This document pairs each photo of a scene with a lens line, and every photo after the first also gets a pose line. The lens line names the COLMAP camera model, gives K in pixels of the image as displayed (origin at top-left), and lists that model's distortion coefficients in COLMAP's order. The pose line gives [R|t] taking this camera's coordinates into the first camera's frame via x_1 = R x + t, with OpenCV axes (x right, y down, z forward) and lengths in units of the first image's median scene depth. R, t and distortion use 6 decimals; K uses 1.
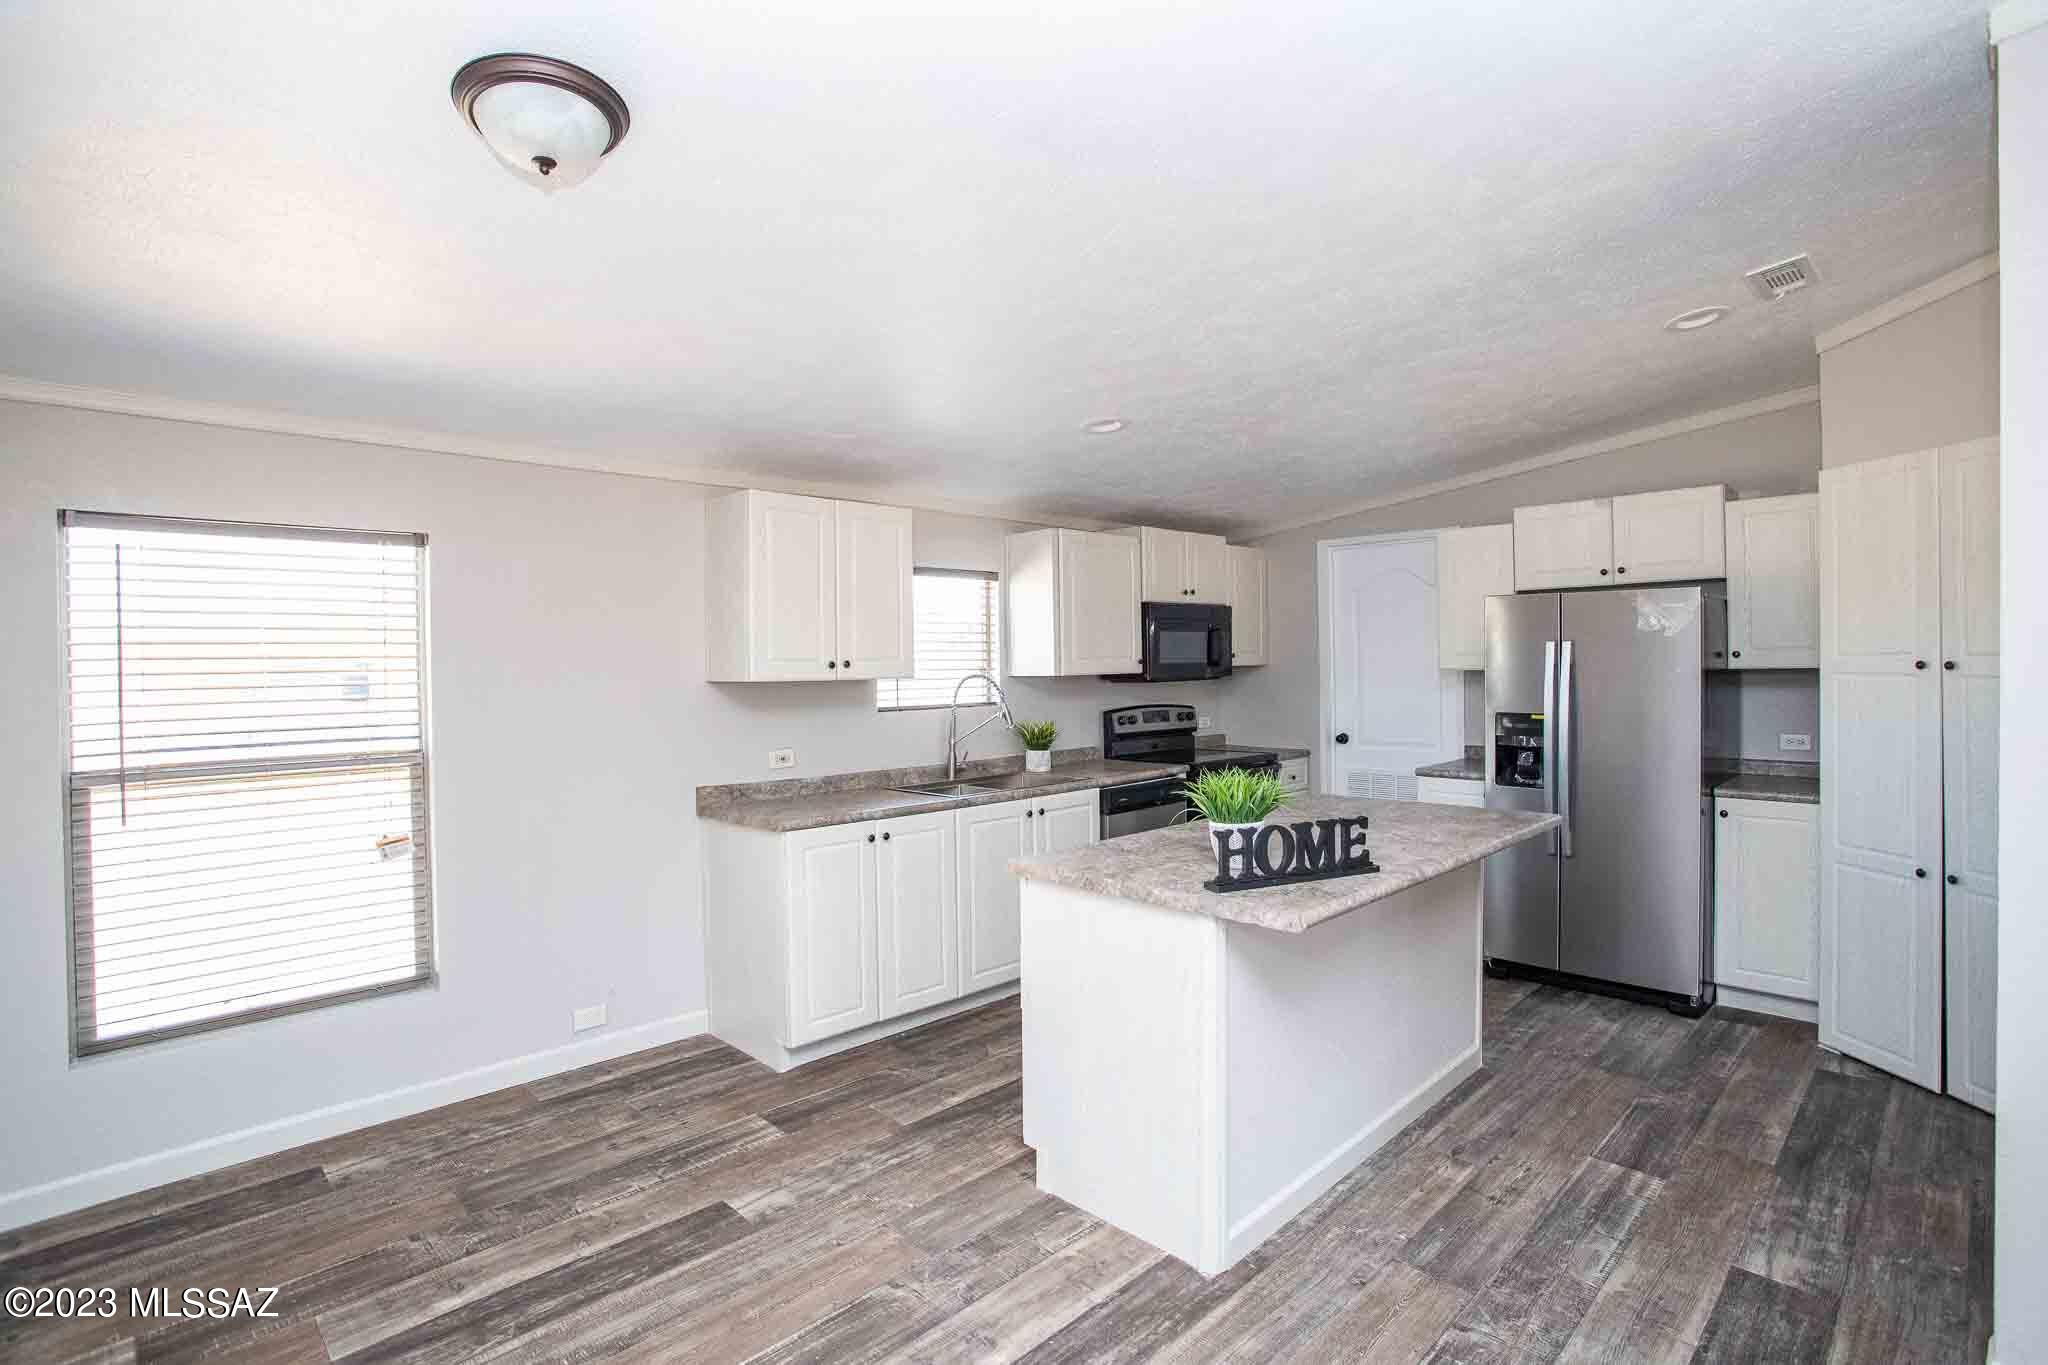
lens RADIAL K [[994.5, 0, 1027.6], [0, 994.5, 671.6], [0, 0, 1]] dist [-0.078680, 0.038071]
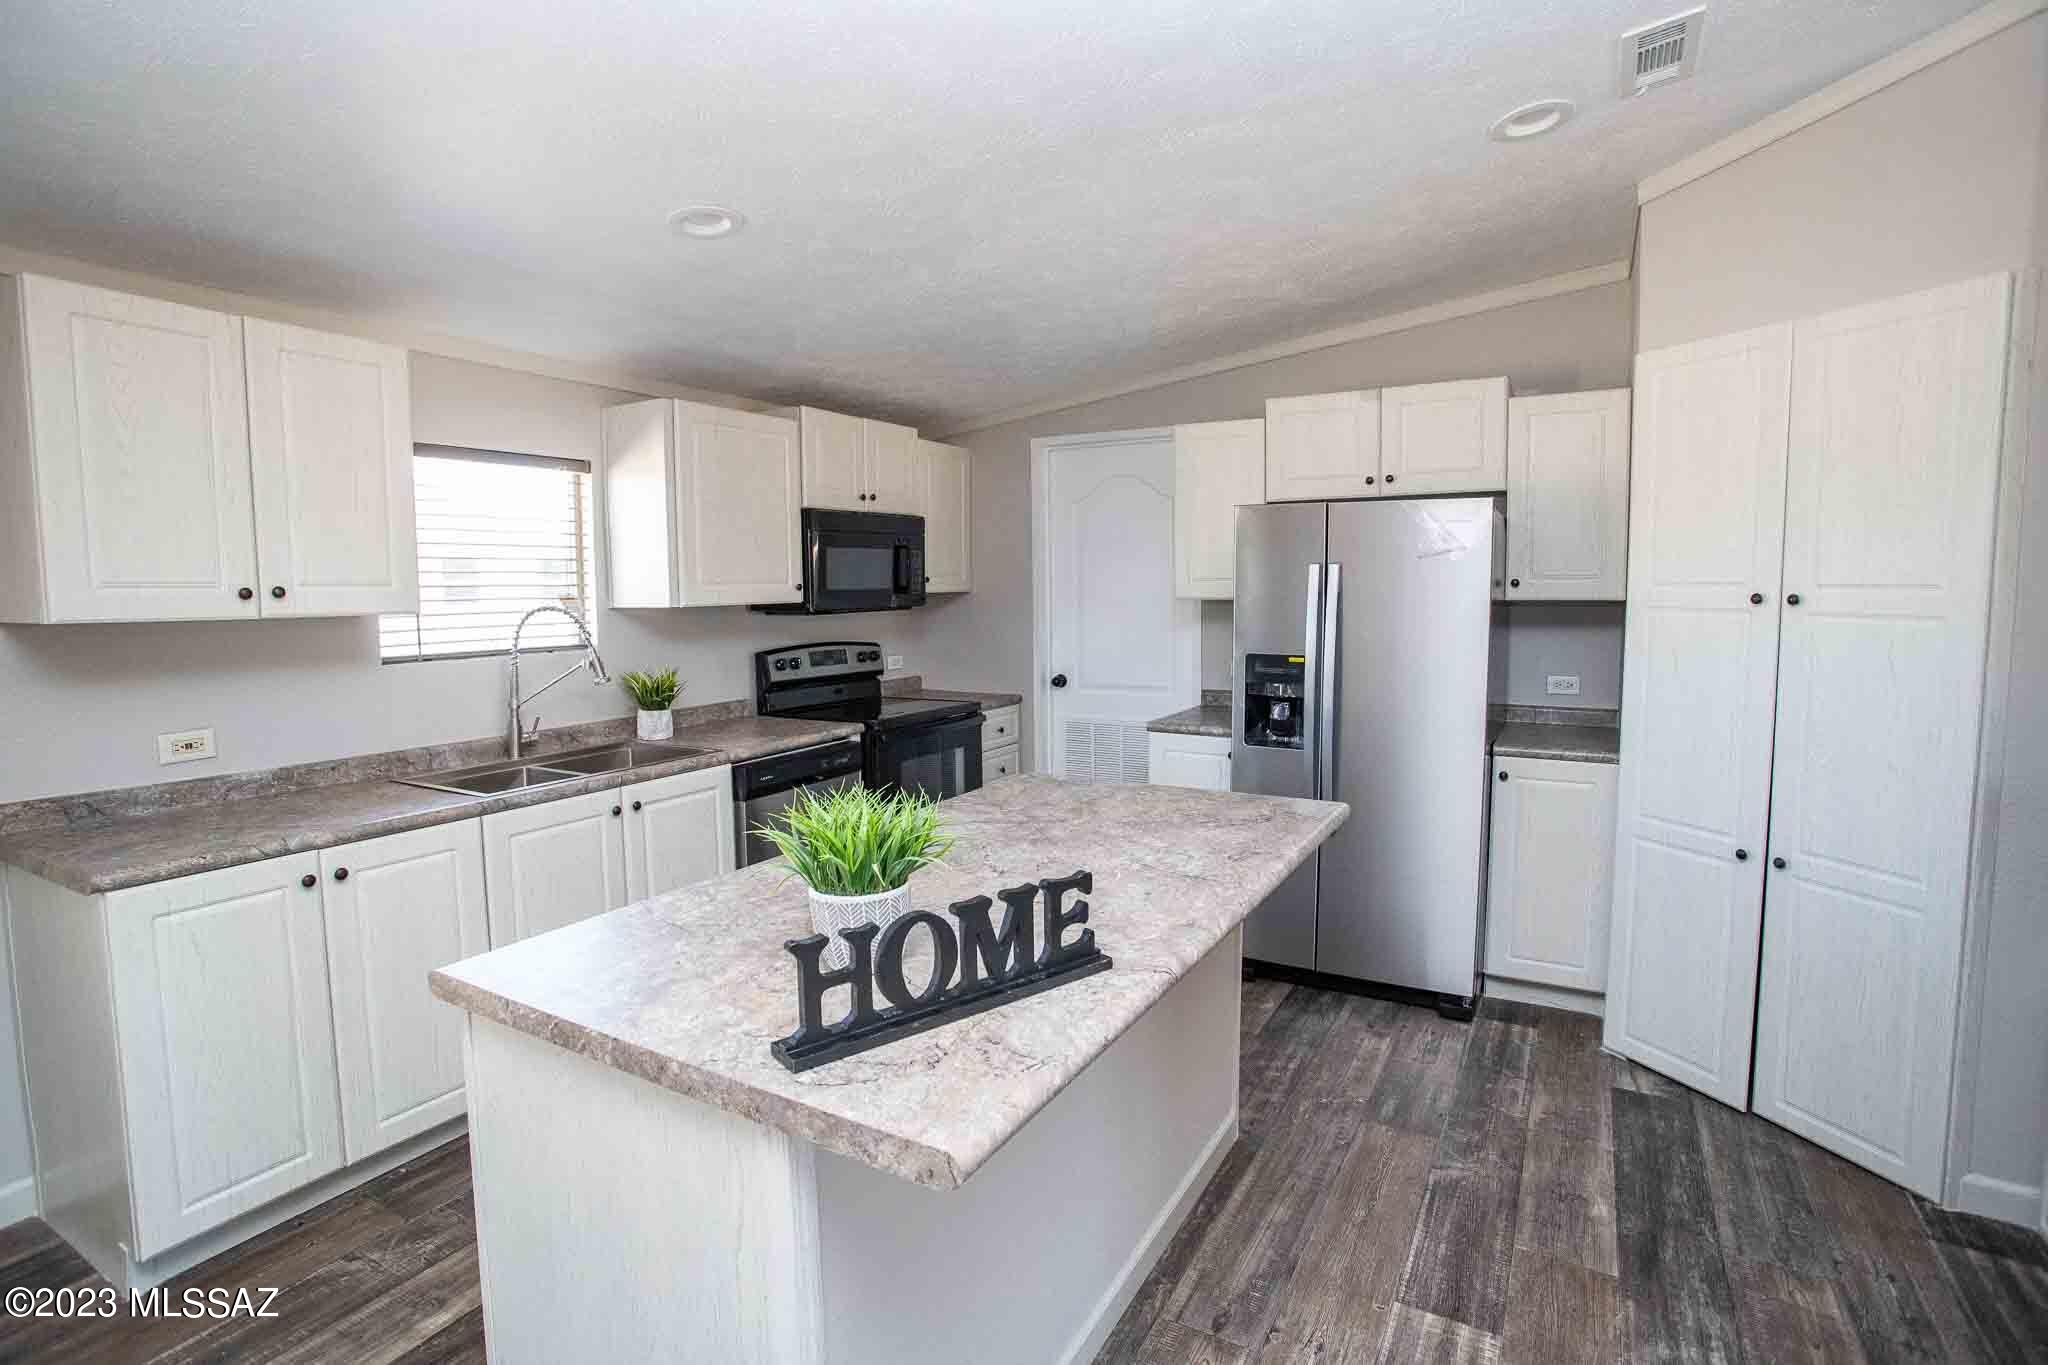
lens RADIAL K [[994.5, 0, 1027.6], [0, 994.5, 671.6], [0, 0, 1]] dist [-0.078680, 0.038071]
pose [[0.963310, -0.018296, 0.267768, 0.099305], [-0.002048, 0.997144, 0.075501, -0.004297], [-0.268384, -0.073279, 0.960521, 0.292732]]
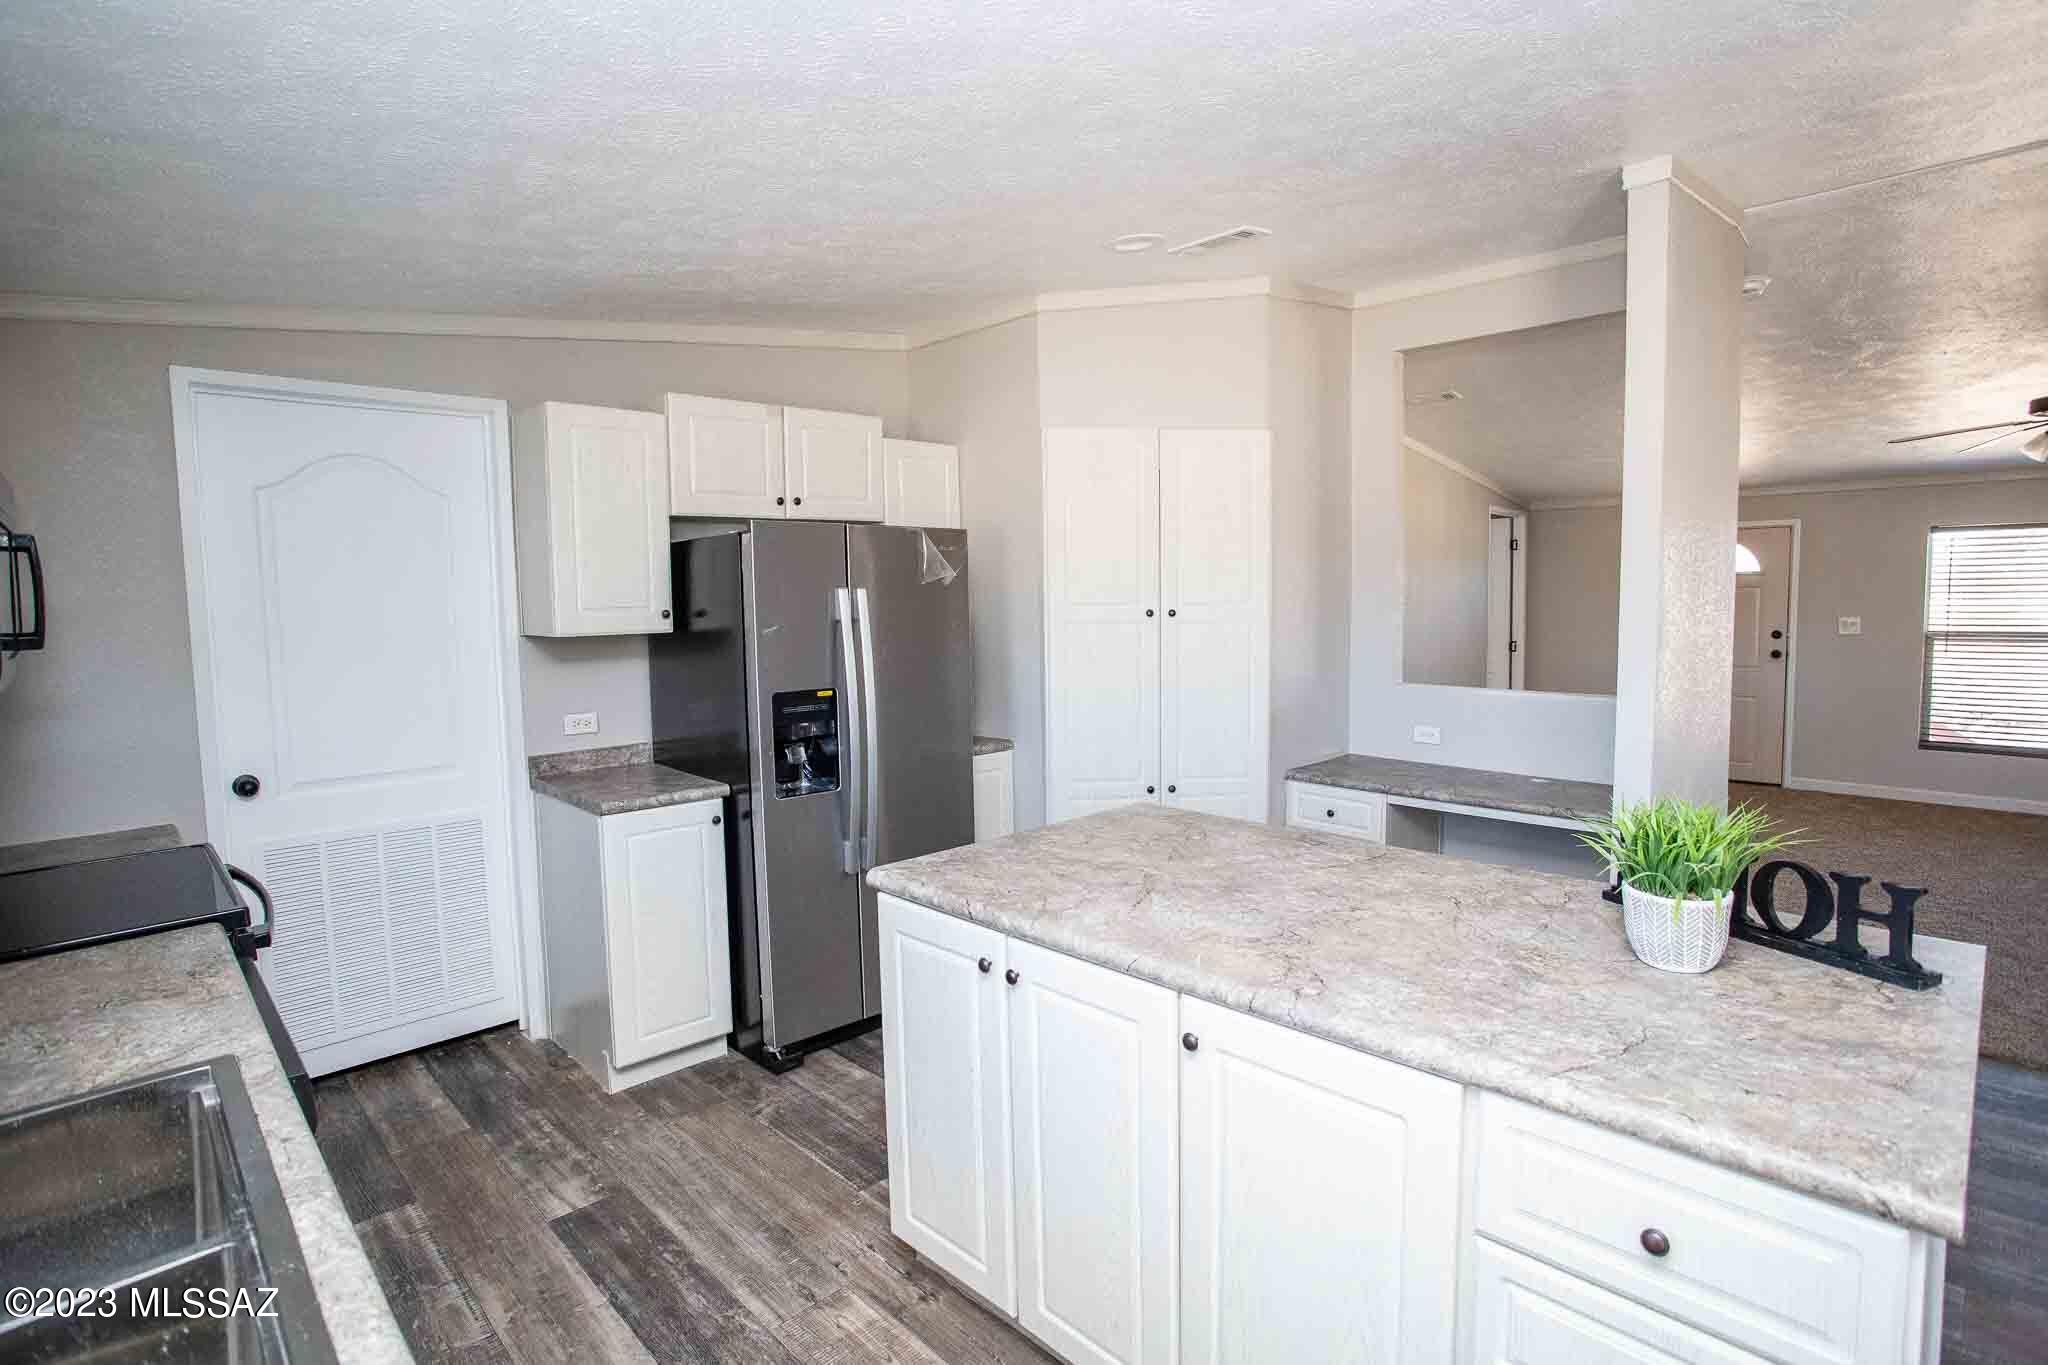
lens RADIAL K [[994.5, 0, 1027.6], [0, 994.5, 671.6], [0, 0, 1]] dist [-0.078680, 0.038071]
pose [[0.006812, -0.063165, 0.997980, -0.214857], [0.026893, 0.997654, 0.062961, -0.012136], [-0.999615, 0.026410, 0.008494, 0.864374]]
